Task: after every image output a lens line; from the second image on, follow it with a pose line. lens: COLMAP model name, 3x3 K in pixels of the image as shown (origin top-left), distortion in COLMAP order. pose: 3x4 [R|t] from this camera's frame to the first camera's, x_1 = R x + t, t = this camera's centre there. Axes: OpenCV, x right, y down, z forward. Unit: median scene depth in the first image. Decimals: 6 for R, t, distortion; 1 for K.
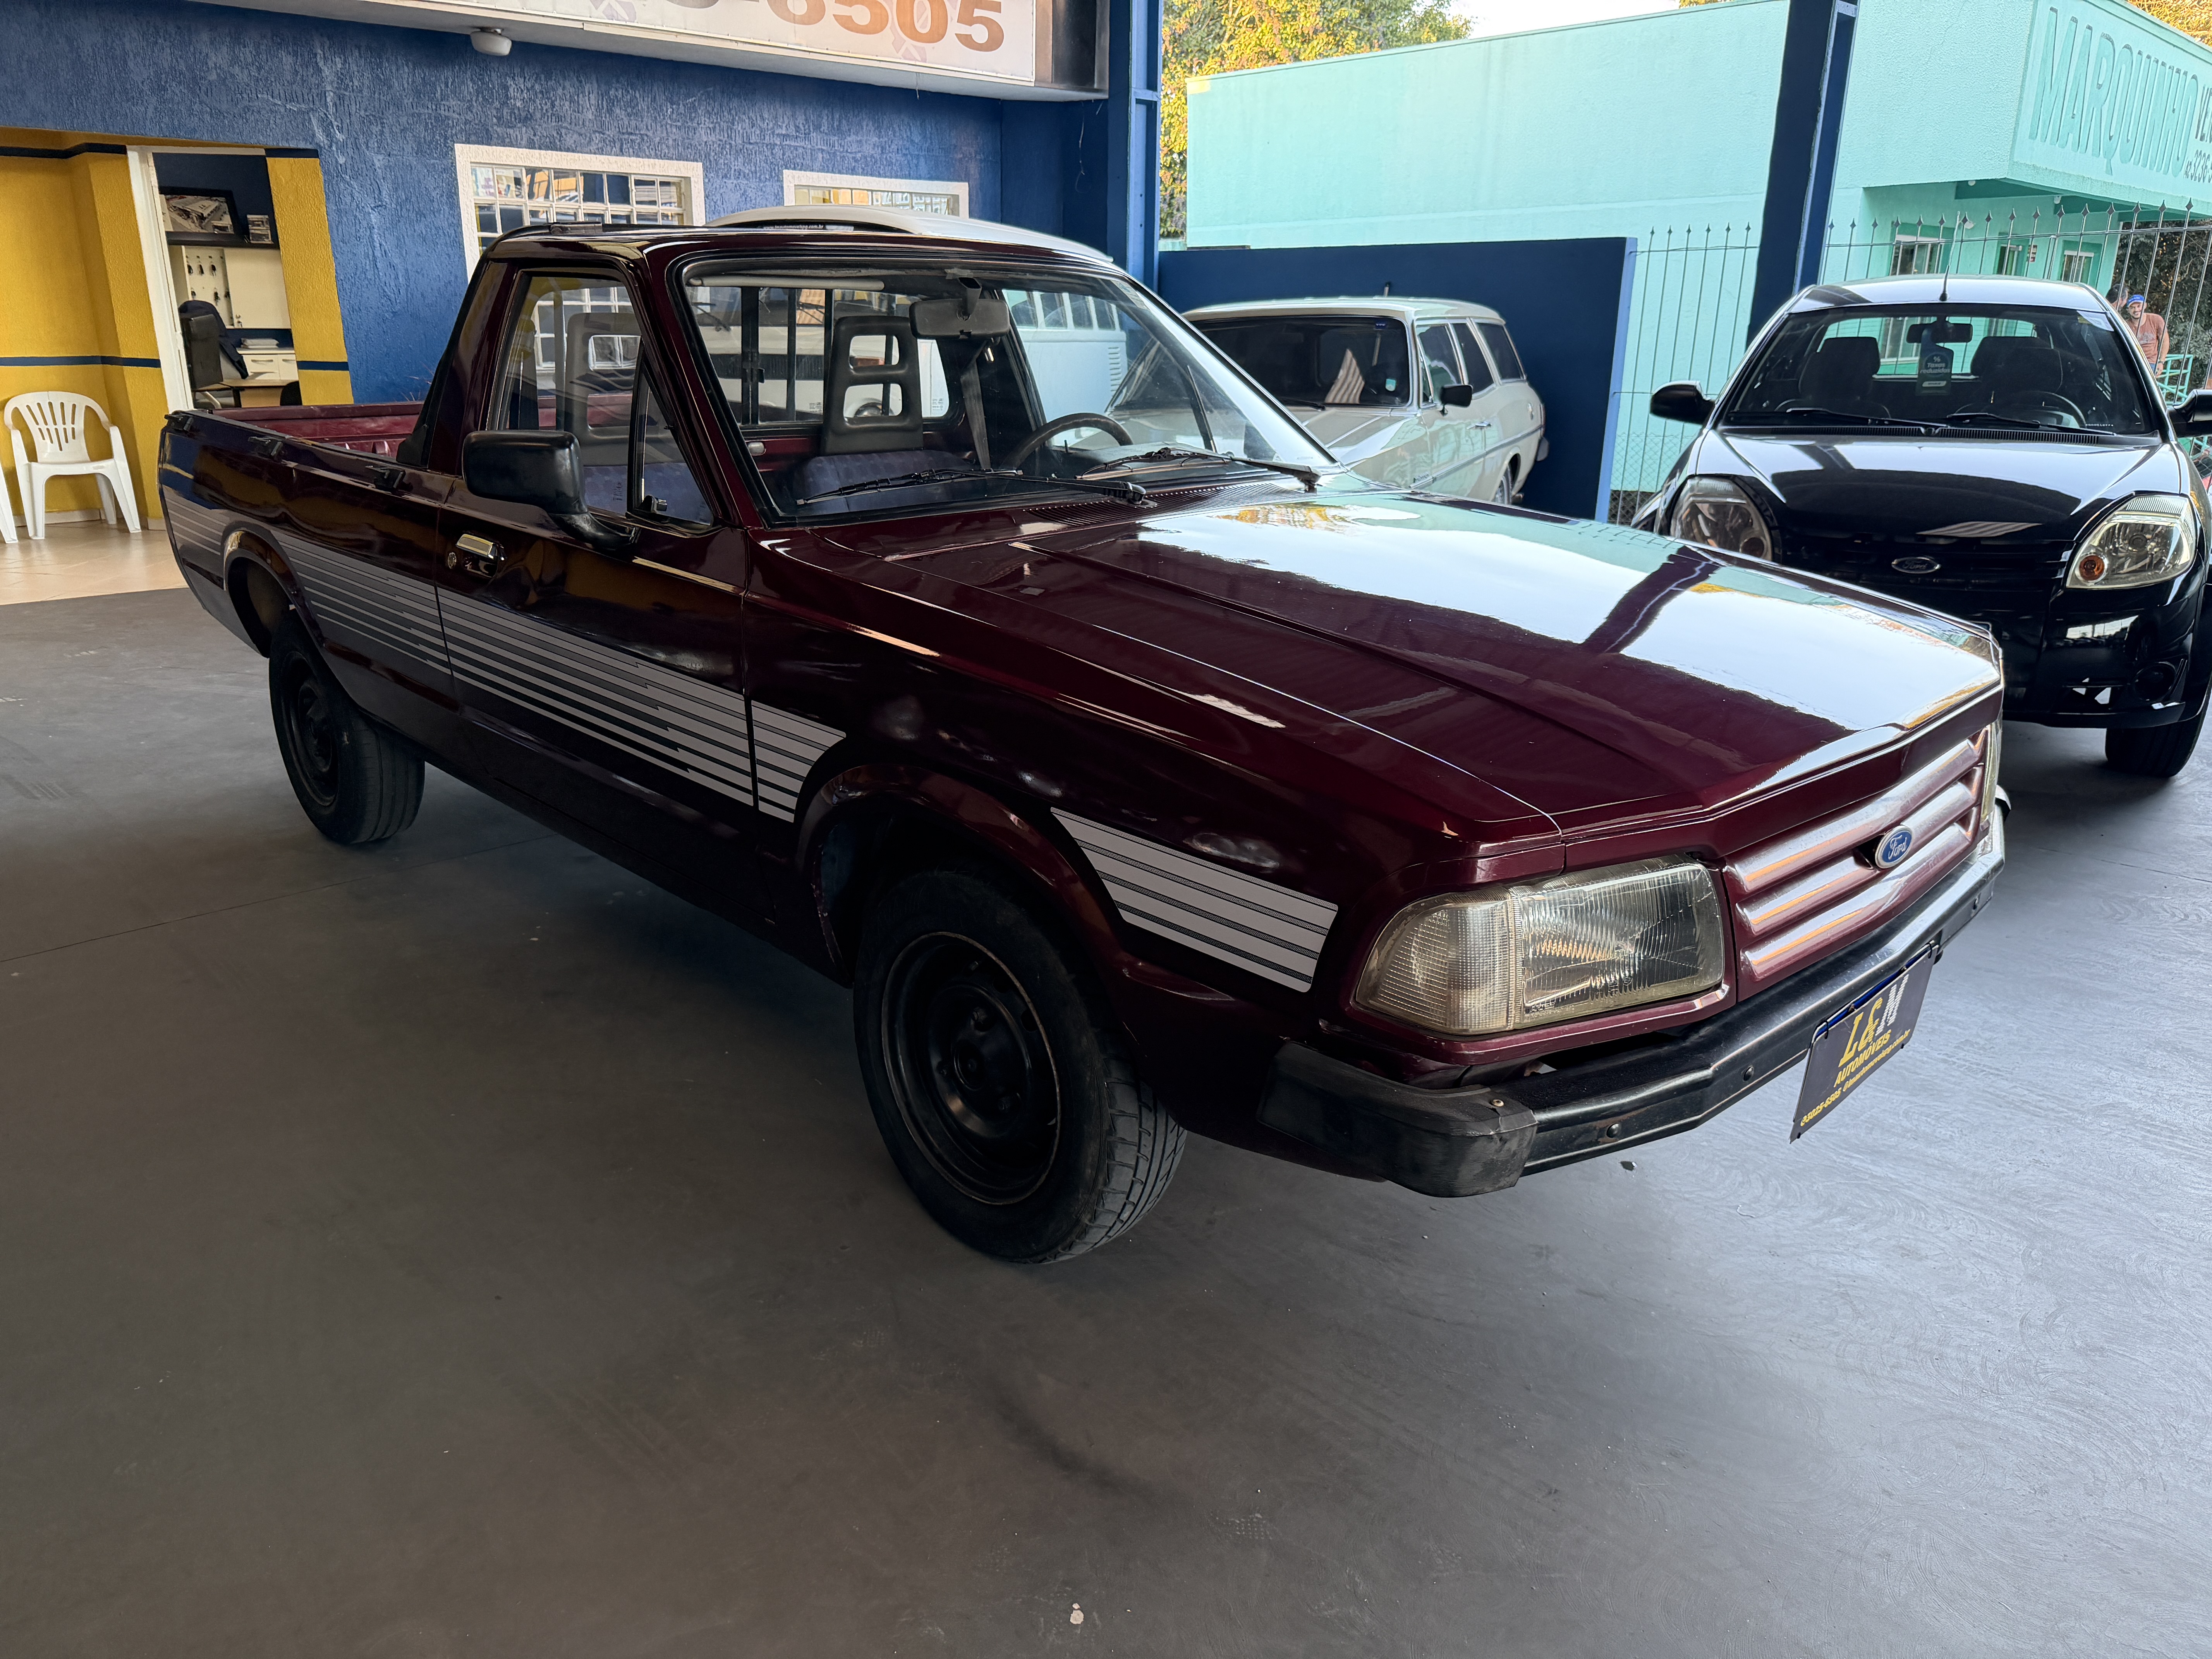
lens RADIAL K [[1565.9, 0, 1097.4], [0, 1565.9, 840.6], [0, 0, 1]] dist [0.000396, -0.010796]
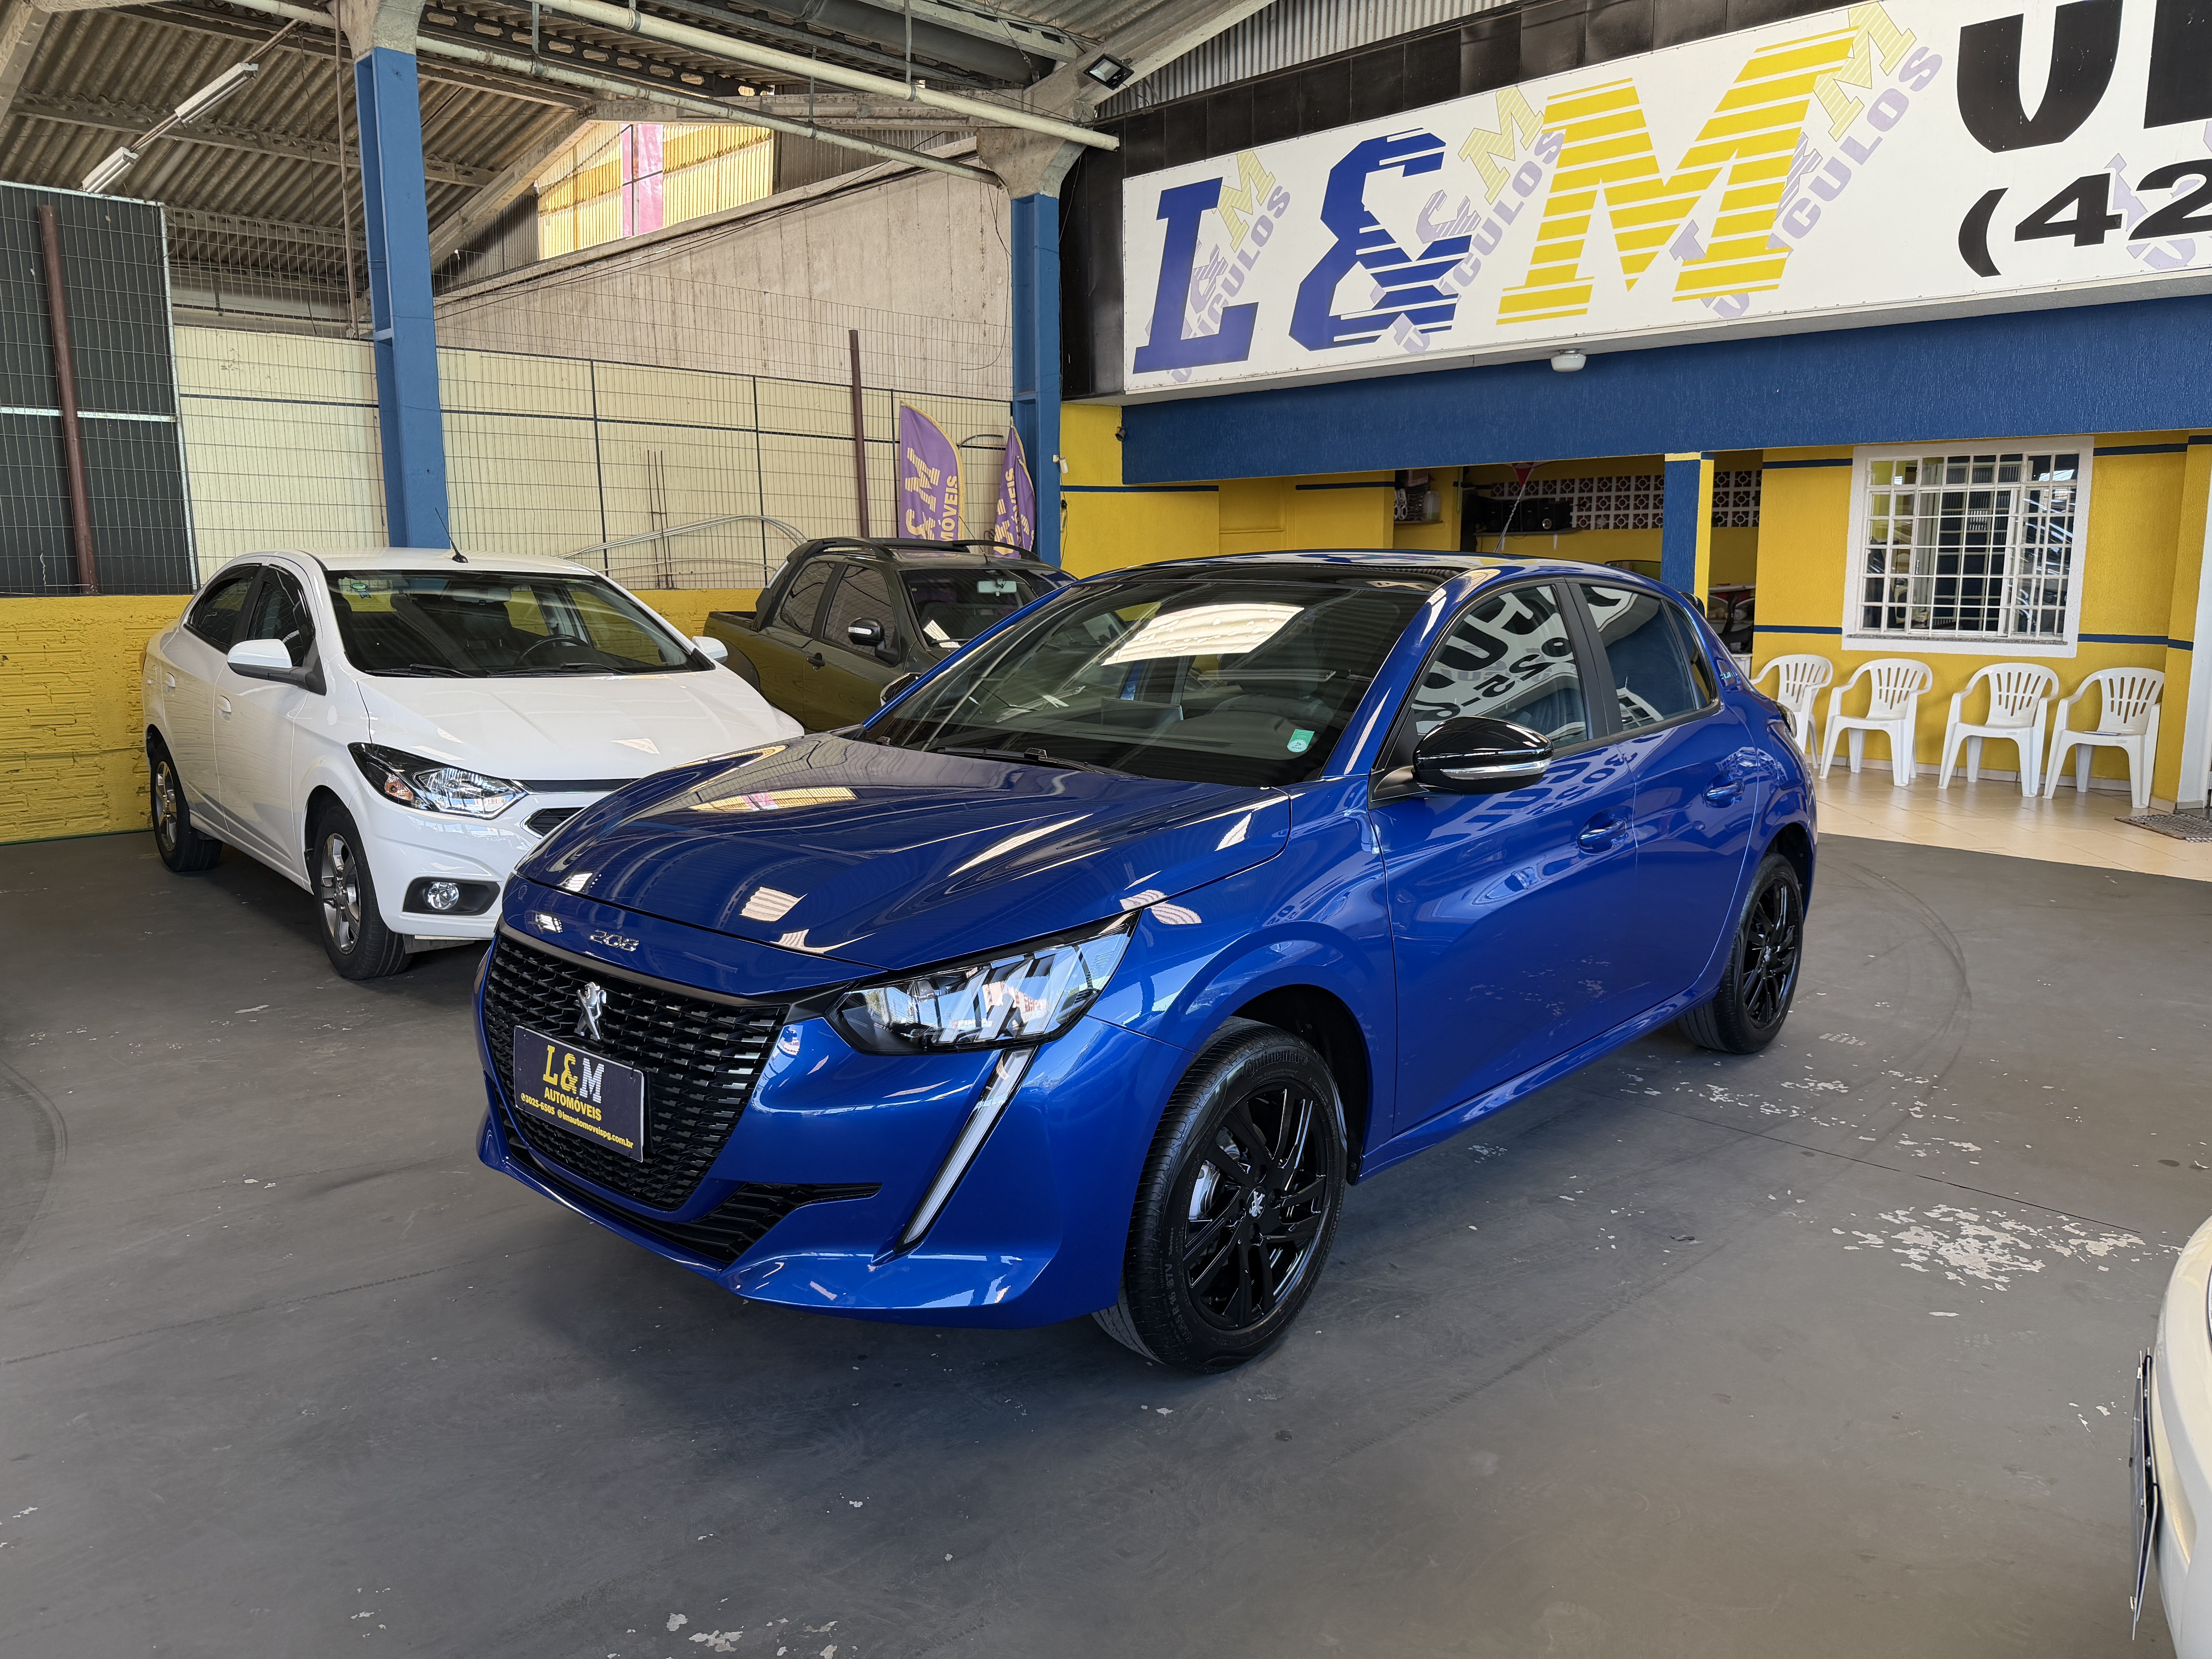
lens RADIAL K [[1565.9, 0, 1099.4], [0, 1565.9, 841.1], [0, 0, 1]] dist [0.000396, -0.010796]
pose [[0.016661, 0.163208, -0.986451, 0.362606], [-0.315322, 0.937100, 0.149717, -0.118579], [0.948839, 0.308555, 0.067076, 0.314480]]
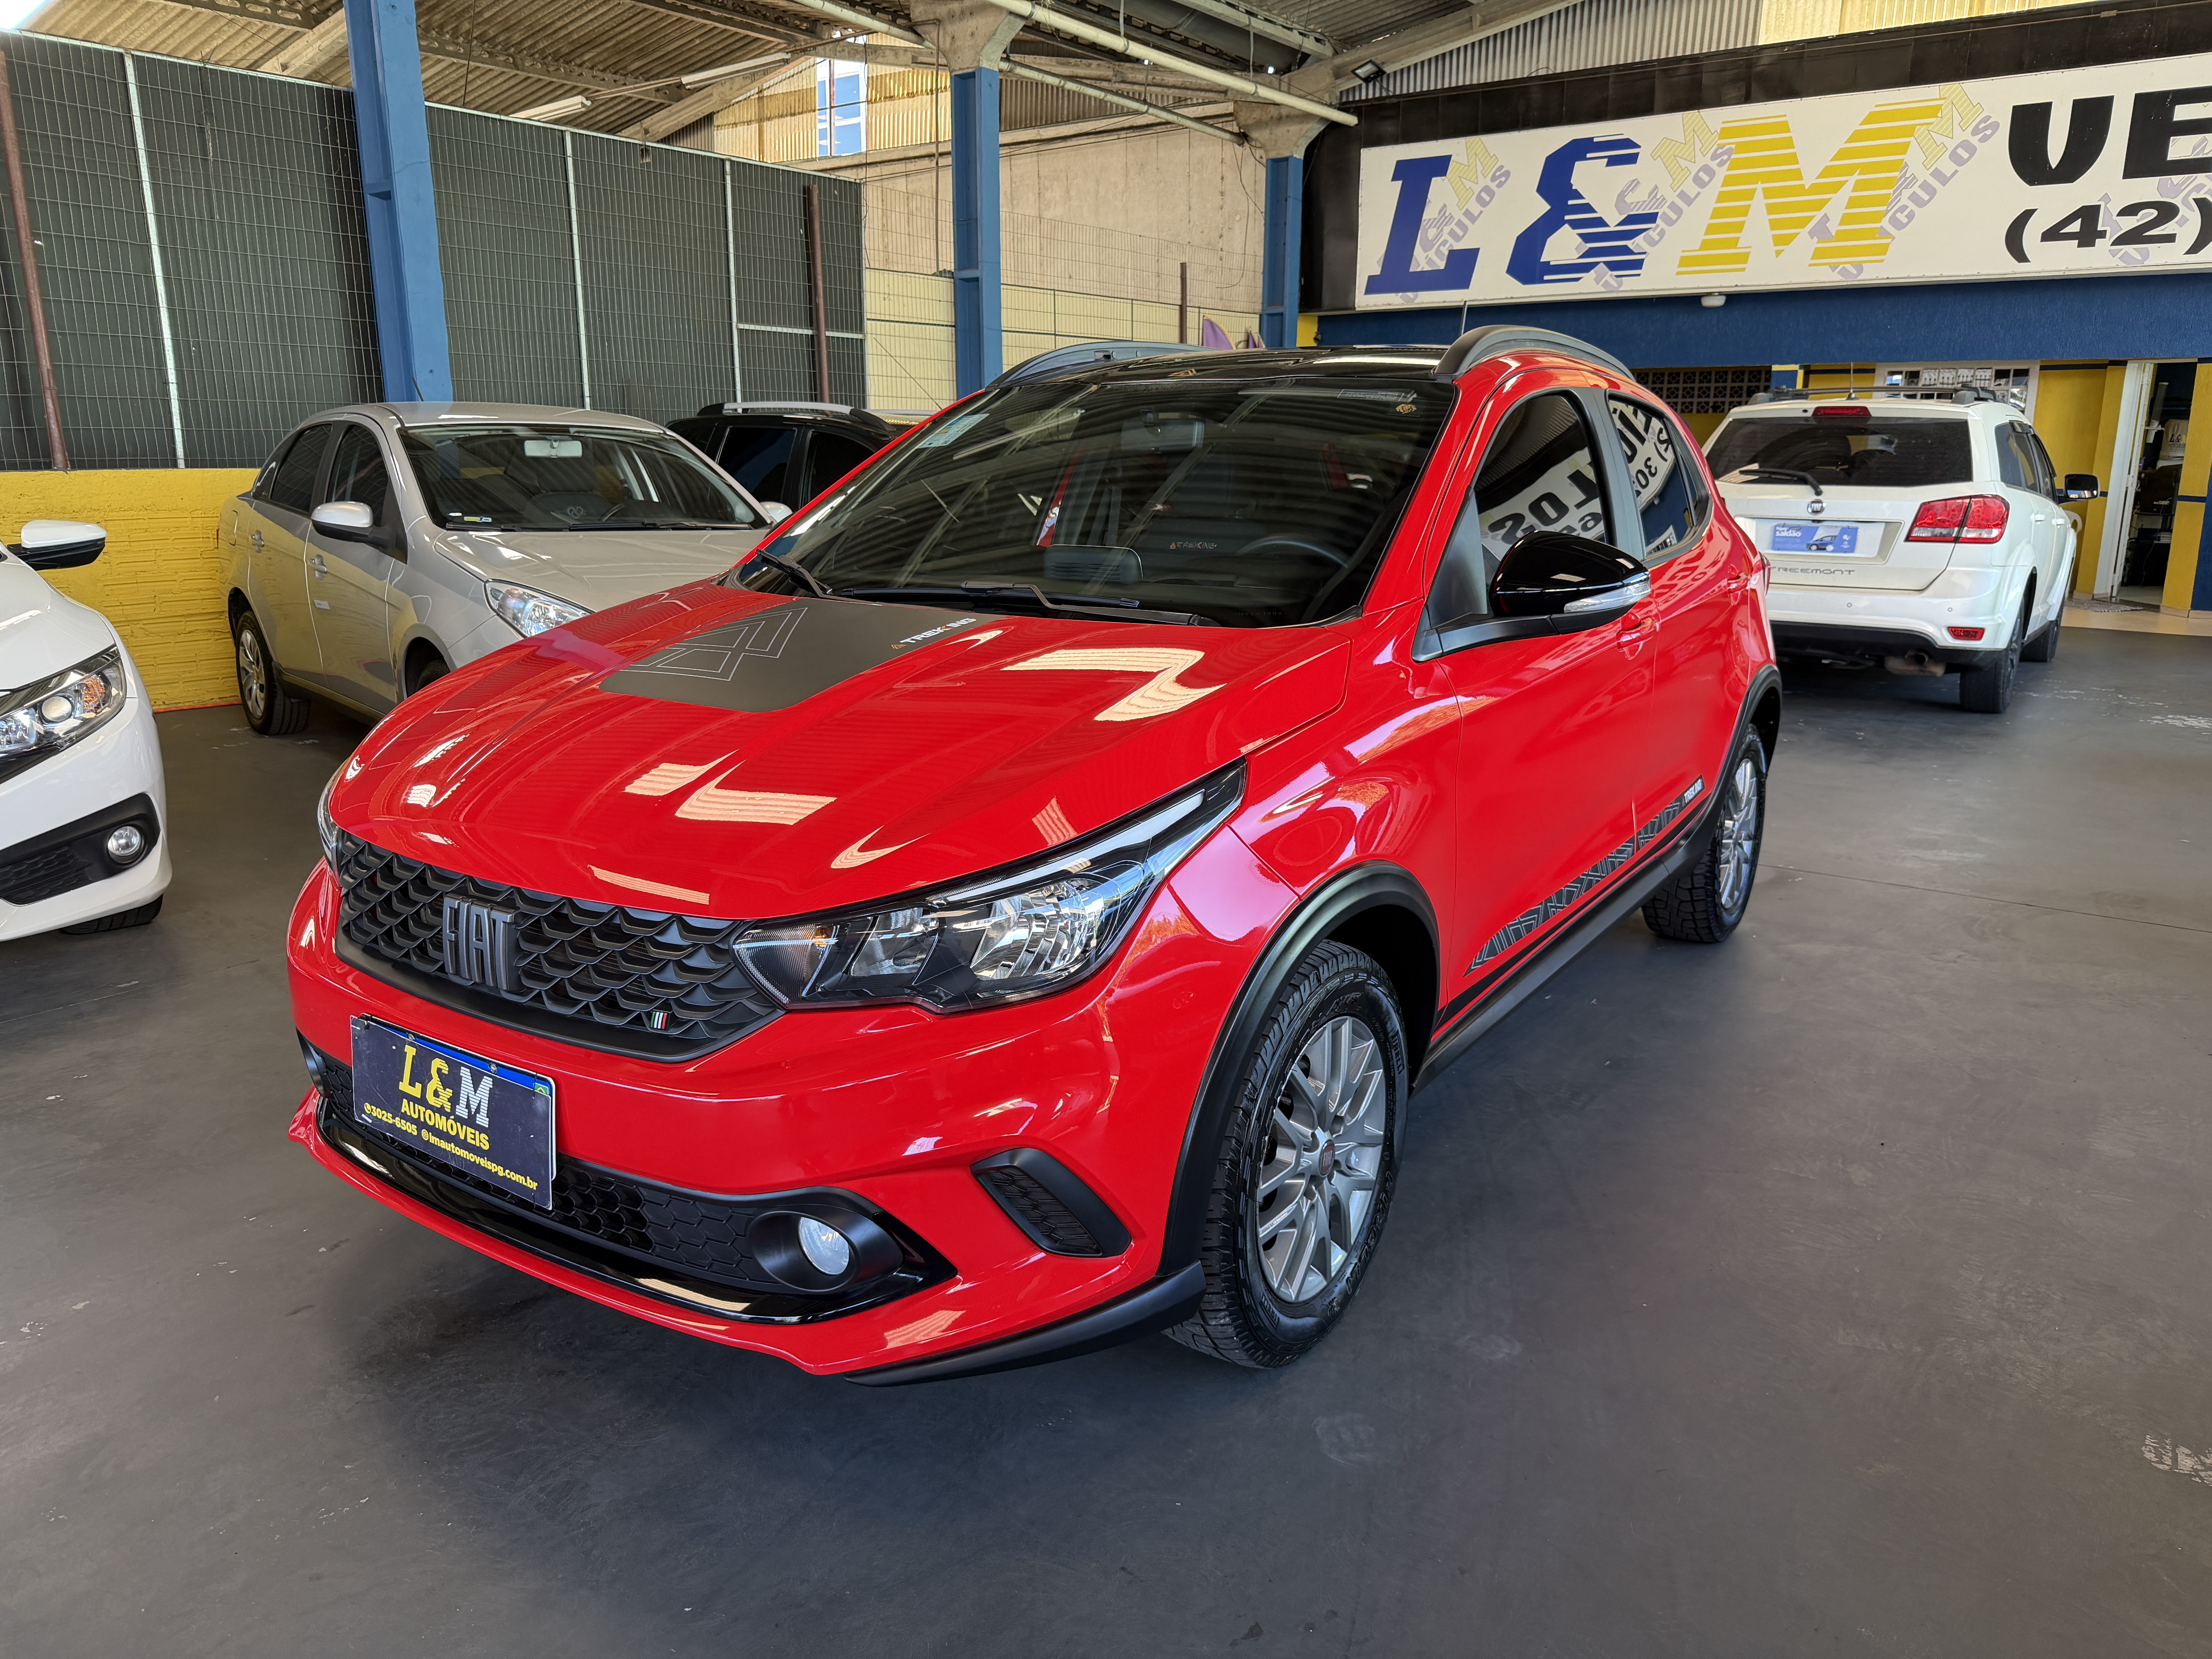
lens RADIAL K [[1565.9, 0, 1100.2], [0, 1565.9, 835.5], [0, 0, 1]] dist [0.000396, -0.010796]
pose [[0.171090, 0.232277, -0.957484, 0.780285], [-0.310924, 0.934882, 0.171236, 0.057778], [0.934909, 0.268408, 0.232170, -0.206484]]
